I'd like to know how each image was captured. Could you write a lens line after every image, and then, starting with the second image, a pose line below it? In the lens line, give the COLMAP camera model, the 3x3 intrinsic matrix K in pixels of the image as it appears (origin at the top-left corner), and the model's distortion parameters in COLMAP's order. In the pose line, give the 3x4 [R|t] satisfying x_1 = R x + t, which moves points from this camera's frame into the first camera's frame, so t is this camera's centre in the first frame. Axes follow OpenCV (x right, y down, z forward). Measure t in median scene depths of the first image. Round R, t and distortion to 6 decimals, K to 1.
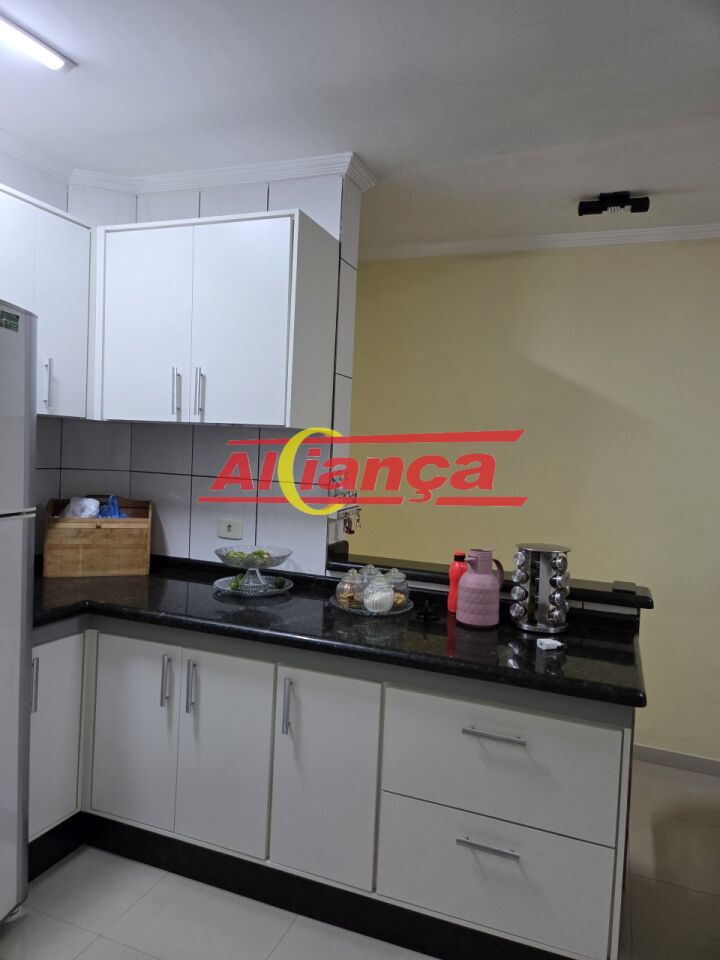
lens RADIAL K [[642.5, 0, 362.0], [0, 642.5, 475.4], [0, 0, 1]] dist [0.066973, -0.059733]
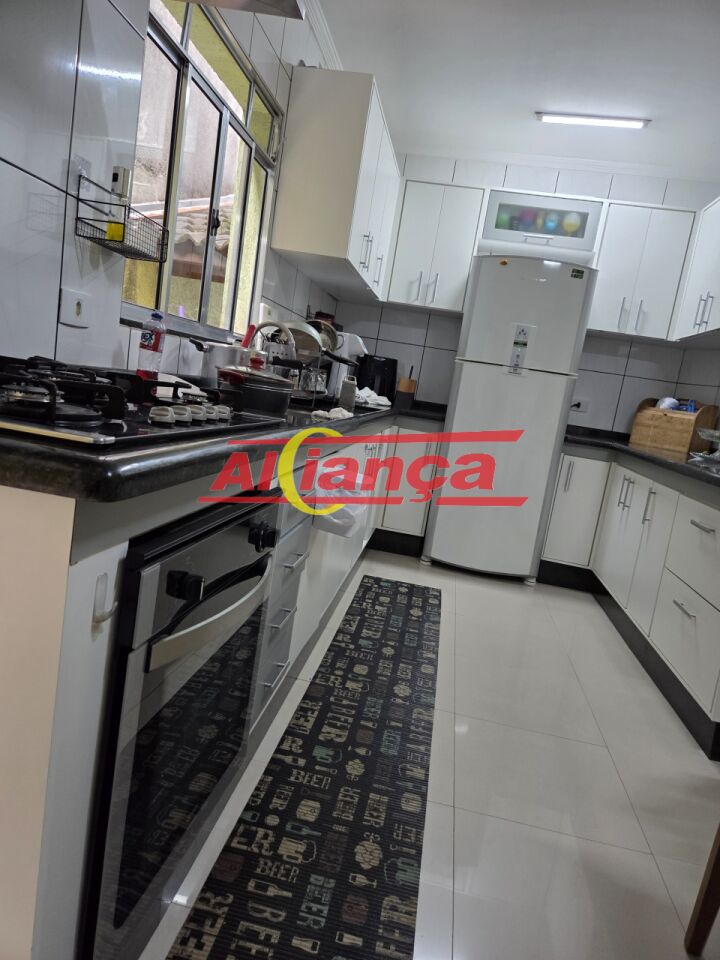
lens RADIAL K [[642.5, 0, 369.5], [0, 642.5, 474.8], [0, 0, 1]] dist [0.066973, -0.059733]
pose [[0.227065, 0.127074, -0.965553, 0.895730], [-0.189953, 0.978187, 0.084066, 0.217614], [0.955175, 0.164321, 0.246251, 0.010748]]
